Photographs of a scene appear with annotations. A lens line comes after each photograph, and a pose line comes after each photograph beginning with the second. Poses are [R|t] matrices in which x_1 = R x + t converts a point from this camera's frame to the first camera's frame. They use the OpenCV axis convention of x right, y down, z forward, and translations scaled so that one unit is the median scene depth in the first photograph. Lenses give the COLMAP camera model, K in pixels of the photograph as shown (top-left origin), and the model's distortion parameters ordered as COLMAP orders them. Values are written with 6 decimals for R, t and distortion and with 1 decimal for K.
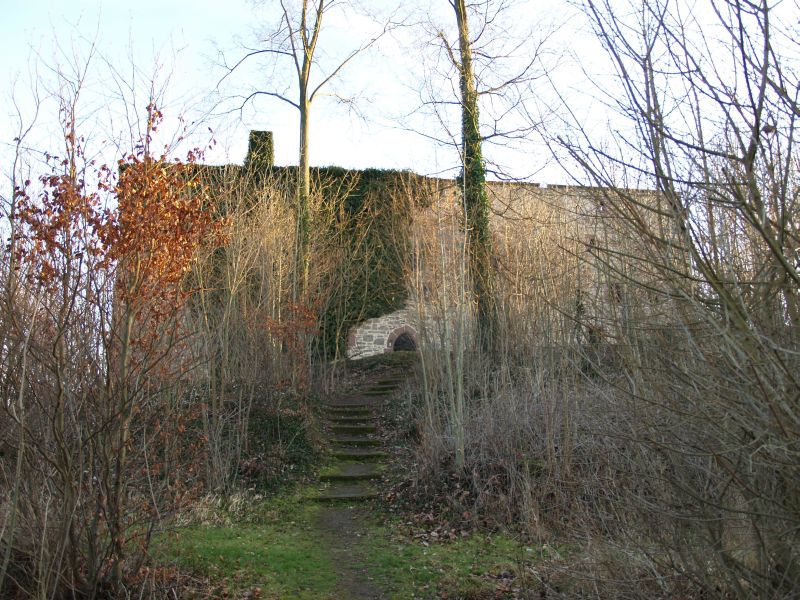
lens RADIAL K [[655.0, 0, 400.0], [0, 655.0, 300.0], [0, 0, 1]] dist [-0.122160, 0.078637]
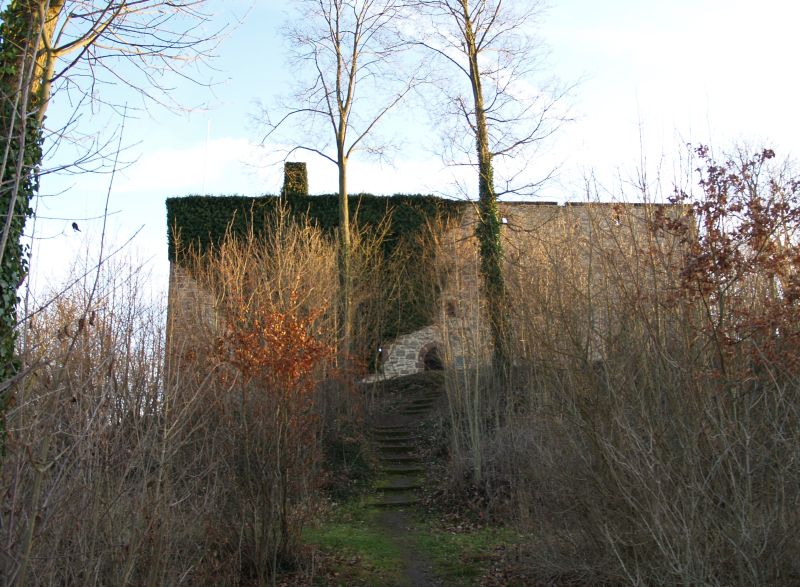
lens RADIAL K [[676.2, 0, 400.0], [0, 676.2, 293.5], [0, 0, 1]] dist [-0.115481, -0.000486]
pose [[0.998825, -0.026704, -0.040453, -0.002941], [0.026629, 0.999643, -0.002389, -0.070321], [0.040502, 0.001309, 0.999179, -0.215912]]
